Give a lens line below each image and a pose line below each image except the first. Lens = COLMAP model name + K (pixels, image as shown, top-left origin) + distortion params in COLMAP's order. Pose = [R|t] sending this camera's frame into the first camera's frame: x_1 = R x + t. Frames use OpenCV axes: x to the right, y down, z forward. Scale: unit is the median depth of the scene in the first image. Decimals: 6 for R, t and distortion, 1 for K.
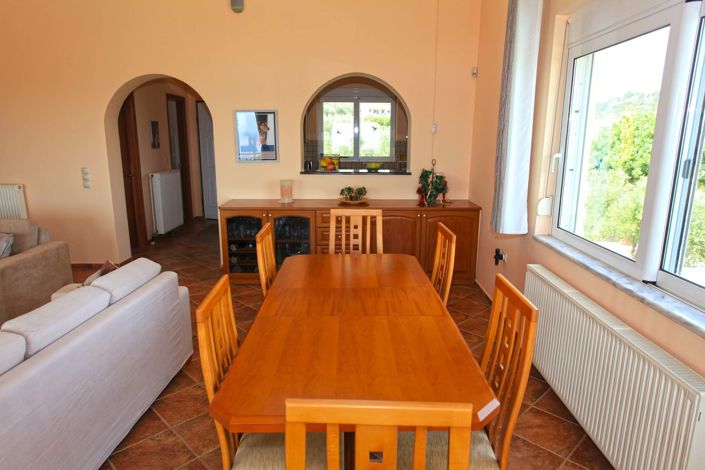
lens RADIAL K [[452.7, 0, 352.5], [0, 452.7, 235.0], [0, 0, 1]] dist [-0.007291, 0.001745]
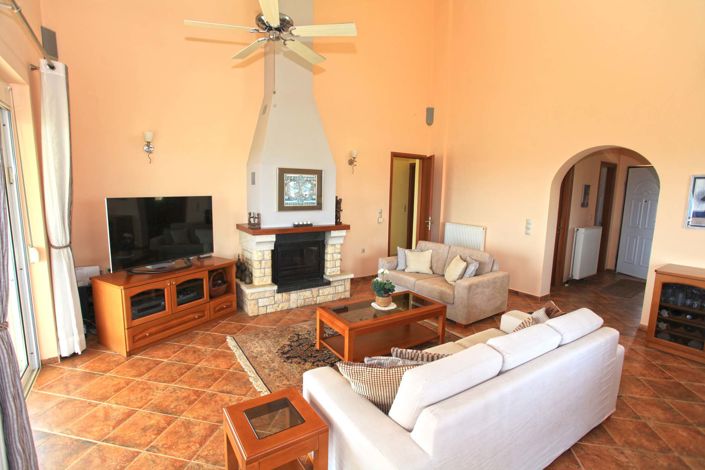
lens RADIAL K [[340.0, 0, 352.5], [0, 340.0, 235.0], [0, 0, 1]] dist [-0.069277, 0.028748]
pose [[0.571618, 0.119086, -0.811832, -0.094300], [-0.194093, 0.980956, 0.007232, -0.011782], [0.797233, 0.153437, 0.583846, 0.027250]]
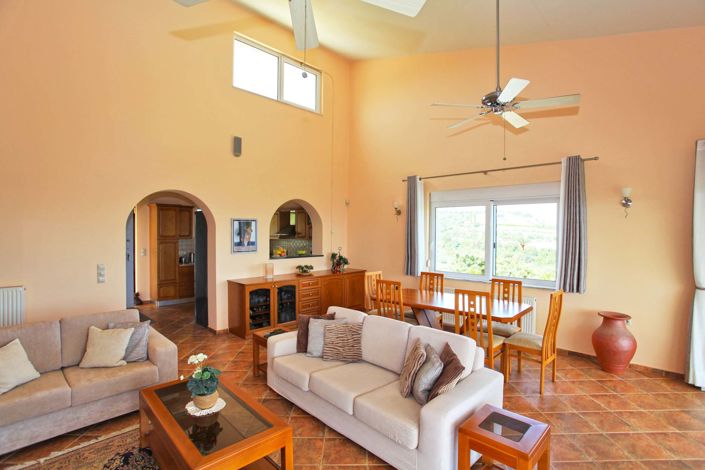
lens RADIAL K [[340.0, 0, 352.5], [0, 340.0, 235.0], [0, 0, 1]] dist [-0.069277, 0.028748]
pose [[0.689256, -0.004657, 0.724503, -0.786120], [0.154926, 0.977797, -0.141104, -0.010271], [-0.707760, 0.209501, 0.674674, 0.005930]]
